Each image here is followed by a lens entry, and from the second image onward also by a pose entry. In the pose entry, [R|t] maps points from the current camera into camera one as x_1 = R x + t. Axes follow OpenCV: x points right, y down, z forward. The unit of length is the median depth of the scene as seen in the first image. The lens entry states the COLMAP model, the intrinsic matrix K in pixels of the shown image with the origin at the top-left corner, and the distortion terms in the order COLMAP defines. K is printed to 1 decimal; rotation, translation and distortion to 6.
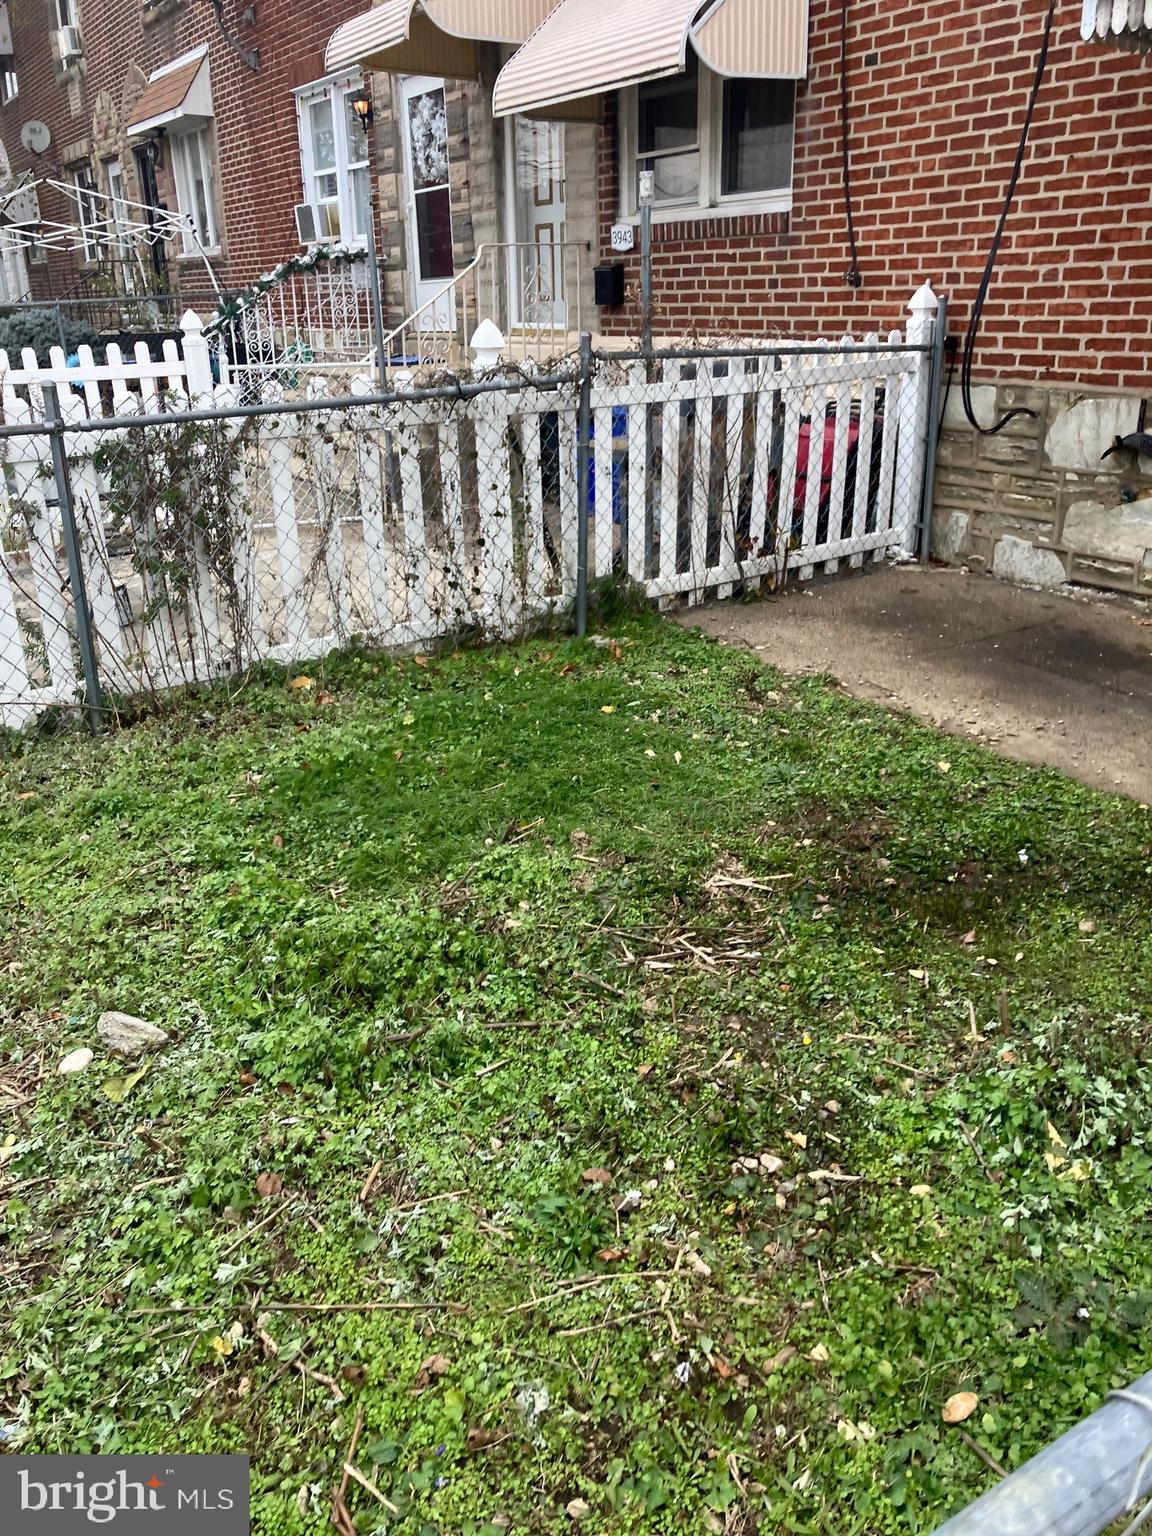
lens RADIAL K [[1258.8, 0, 576.0], [0, 1258.8, 768.0], [0, 0, 1]] dist [0.032181, -0.009875]
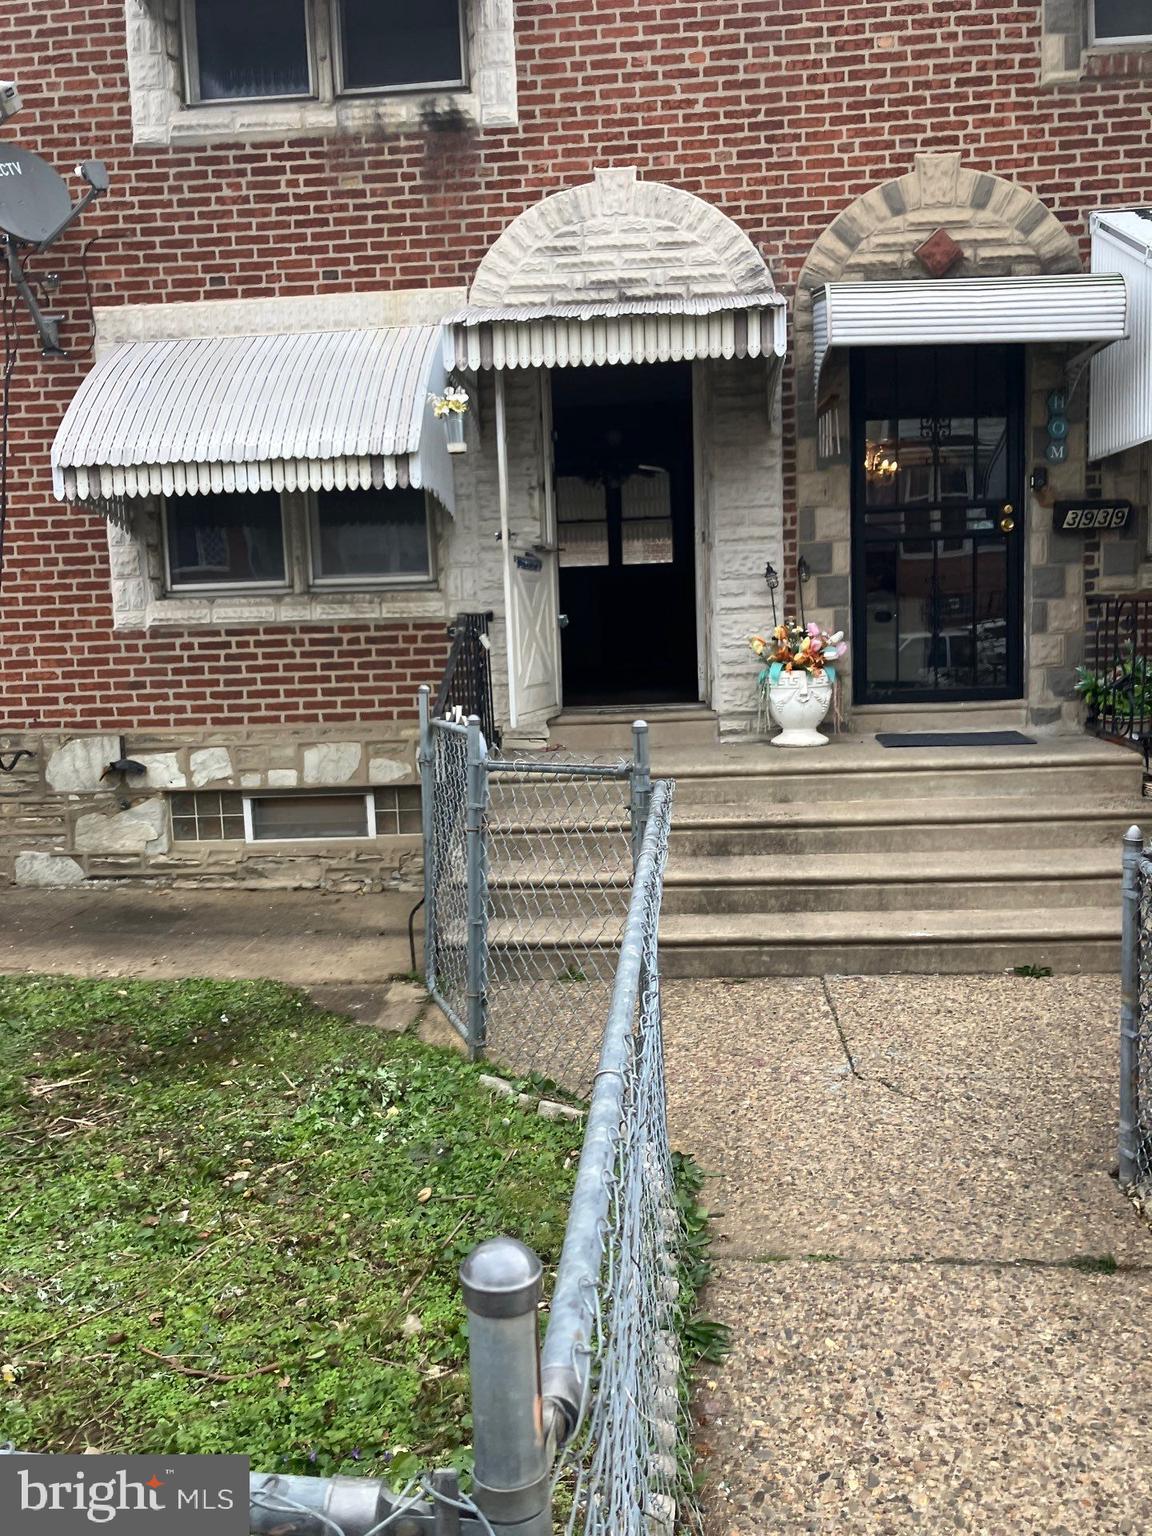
lens RADIAL K [[1258.8, 0, 576.0], [0, 1258.8, 768.0], [0, 0, 1]] dist [0.032181, -0.009875]
pose [[0.616155, -0.084709, 0.783056, -0.308211], [0.297606, 0.945535, -0.131889, 0.064591], [-0.729235, 0.314306, 0.607806, -0.166005]]
